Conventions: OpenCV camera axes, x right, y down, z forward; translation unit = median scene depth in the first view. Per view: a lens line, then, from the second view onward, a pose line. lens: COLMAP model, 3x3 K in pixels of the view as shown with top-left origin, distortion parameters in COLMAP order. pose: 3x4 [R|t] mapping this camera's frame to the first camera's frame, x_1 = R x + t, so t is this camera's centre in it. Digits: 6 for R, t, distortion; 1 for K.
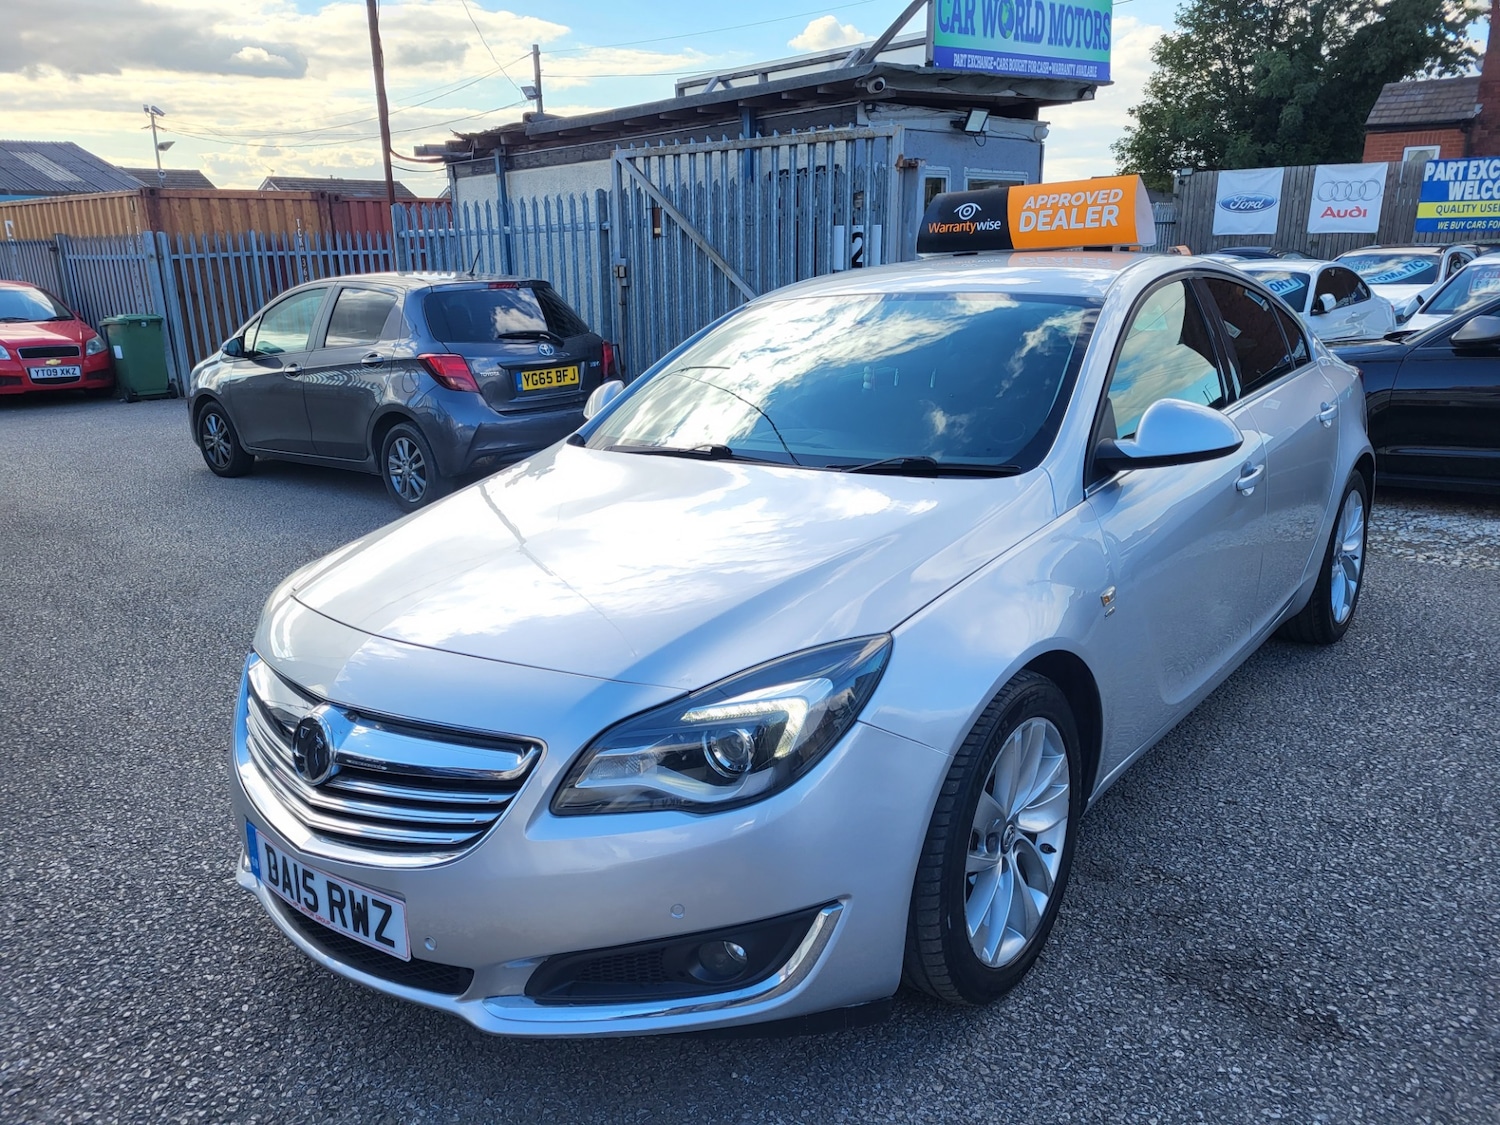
lens RADIAL K [[1125.5, 0, 726.5], [0, 1125.5, 576.0], [0, 0, 1]] dist [0.056516, -0.037383]
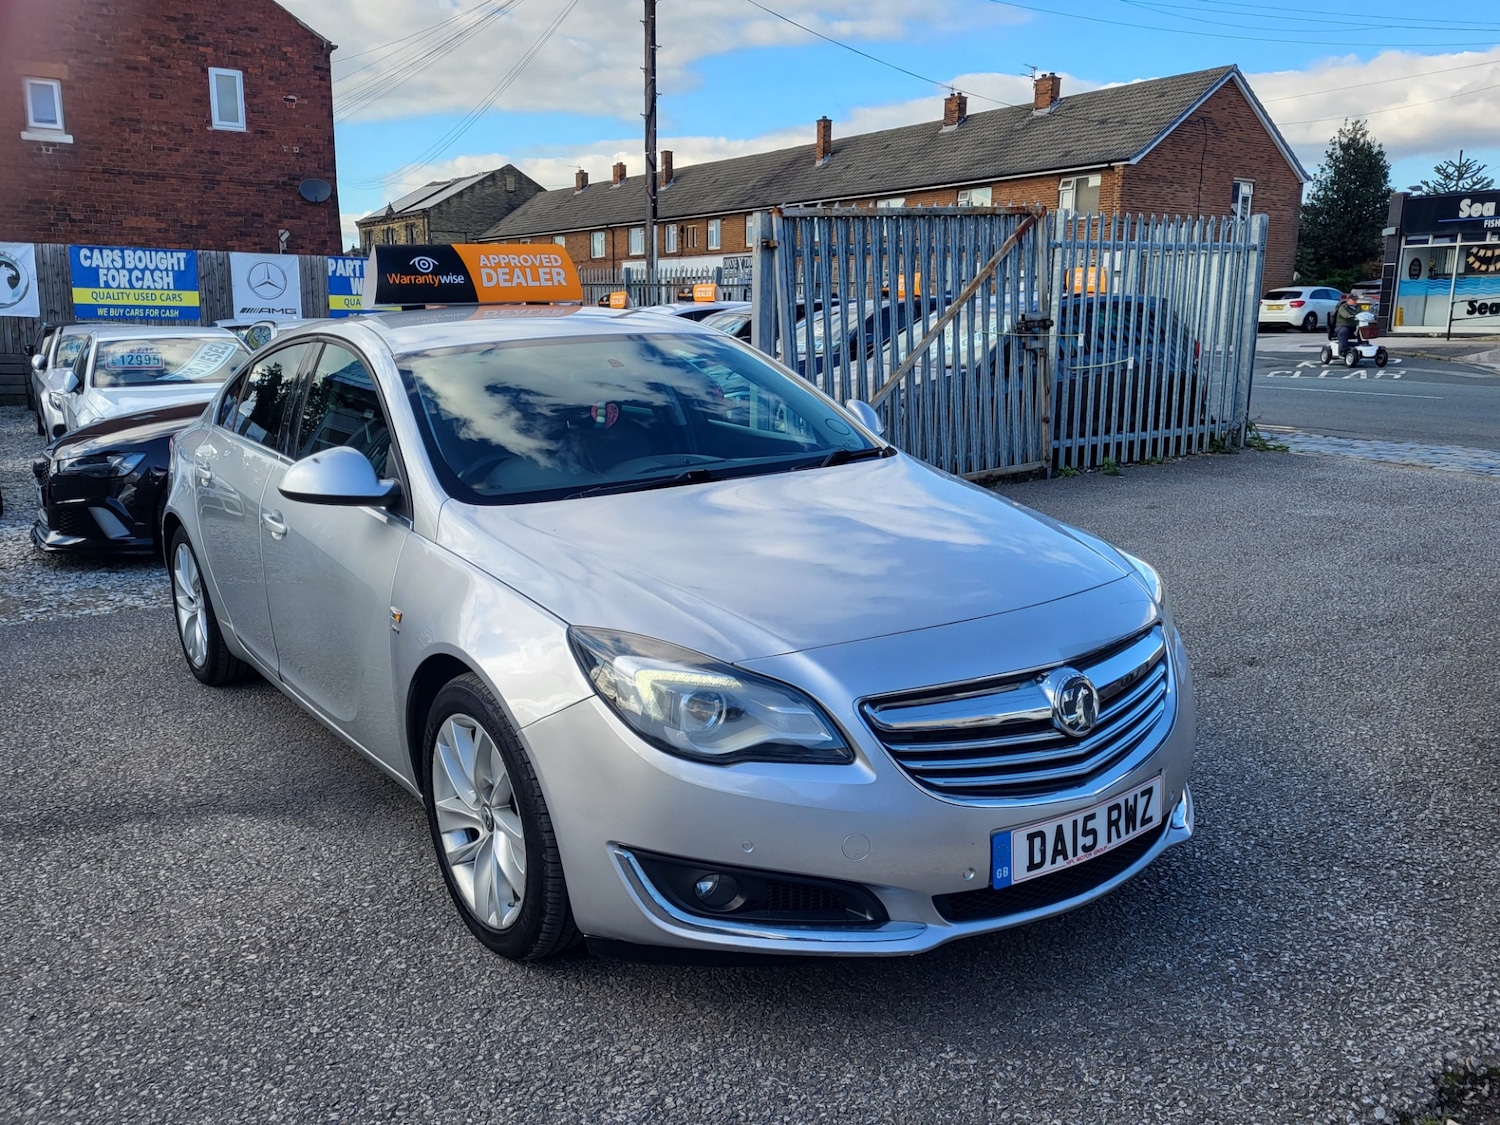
lens RADIAL K [[1268.2, 0, 719.7], [0, 1268.2, 579.5], [0, 0, 1]] dist [0.045257, -0.030534]
pose [[0.274177, -0.178778, 0.944916, -1.241588], [0.266741, 0.958153, 0.103885, -0.147091], [-0.923946, 0.223565, 0.310391, 0.686684]]
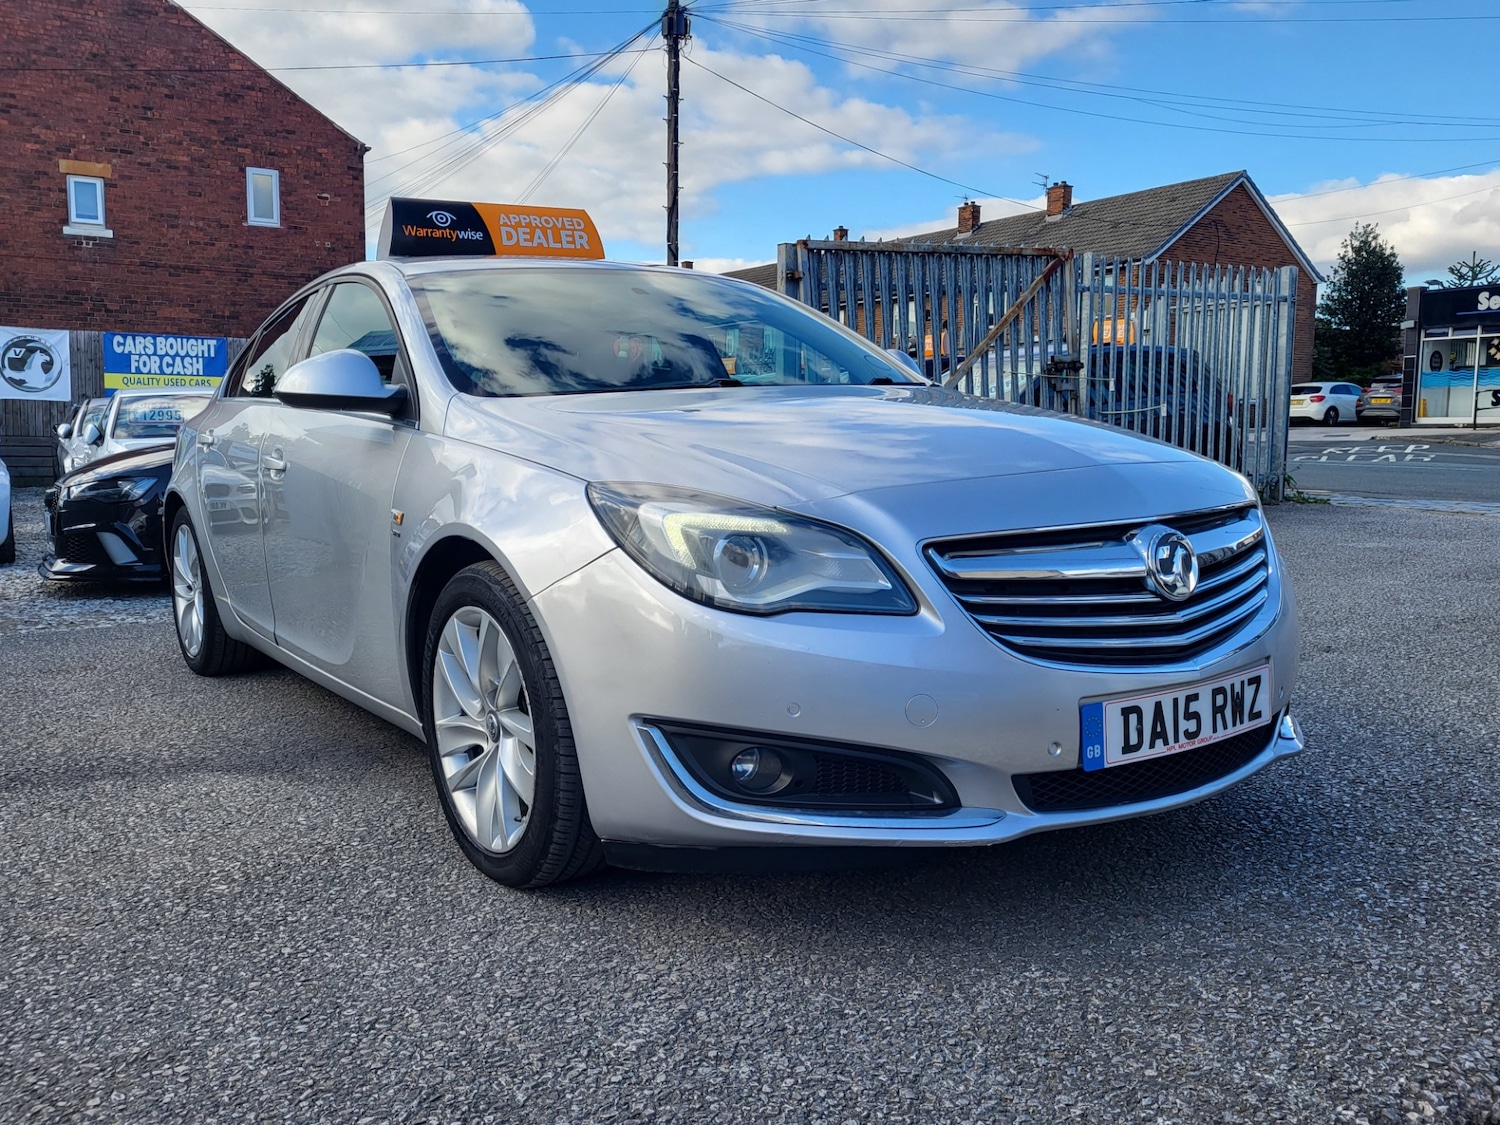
lens RADIAL K [[1268.2, 0, 710.6], [0, 1268.2, 559.0], [0, 0, 1]] dist [0.045257, -0.030534]
pose [[0.294988, -0.082085, 0.951968, -1.157329], [0.266493, 0.963837, 0.000530, 0.030614], [-0.917586, 0.253537, 0.306196, 0.778165]]
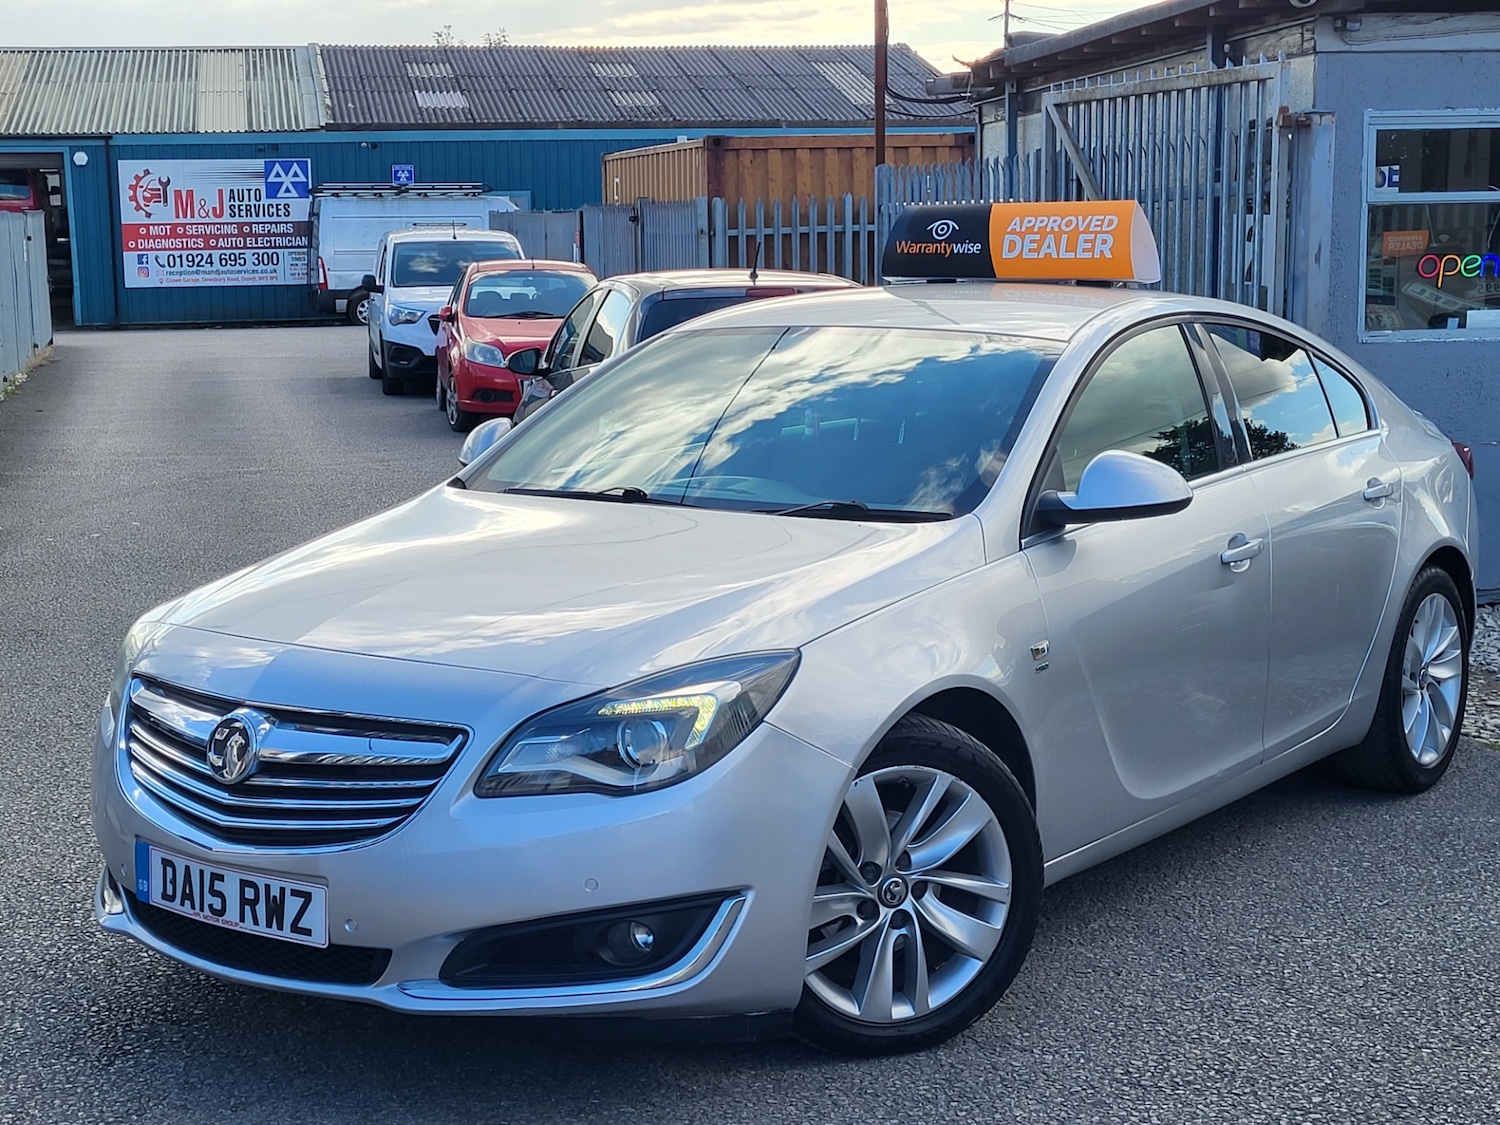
lens RADIAL K [[2217.9, 0, 711.4], [0, 2217.9, 526.5], [0, 0, 1]] dist [0.043921, 0.000000]
pose [[0.998496, 0.031775, 0.044670, -0.023099], [-0.025067, 0.989342, -0.143437, 0.174467], [-0.048752, 0.142101, 0.988651, -0.773917]]
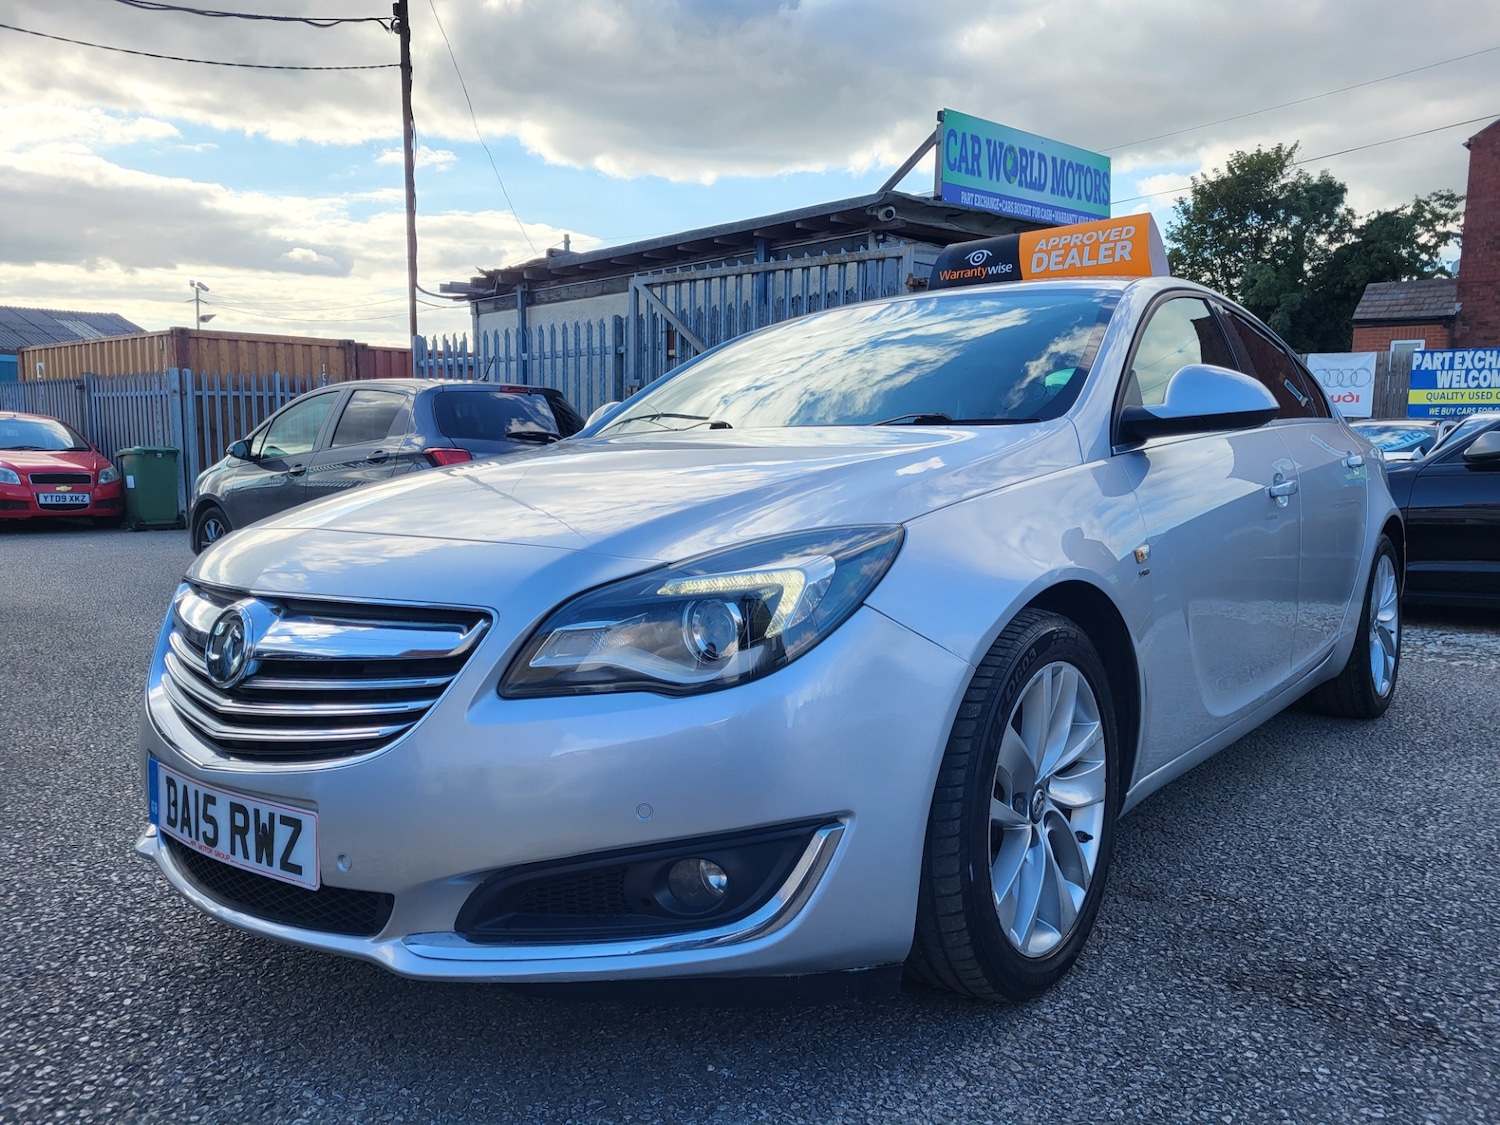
lens RADIAL K [[1125.5, 0, 747.3], [0, 1125.5, 567.2], [0, 0, 1]] dist [0.056516, -0.037383]
pose [[0.999661, 0.025093, 0.006985, 0.014688], [-0.023553, 0.985336, -0.168994, 0.173825], [-0.011124, 0.168773, 0.985592, 0.104605]]
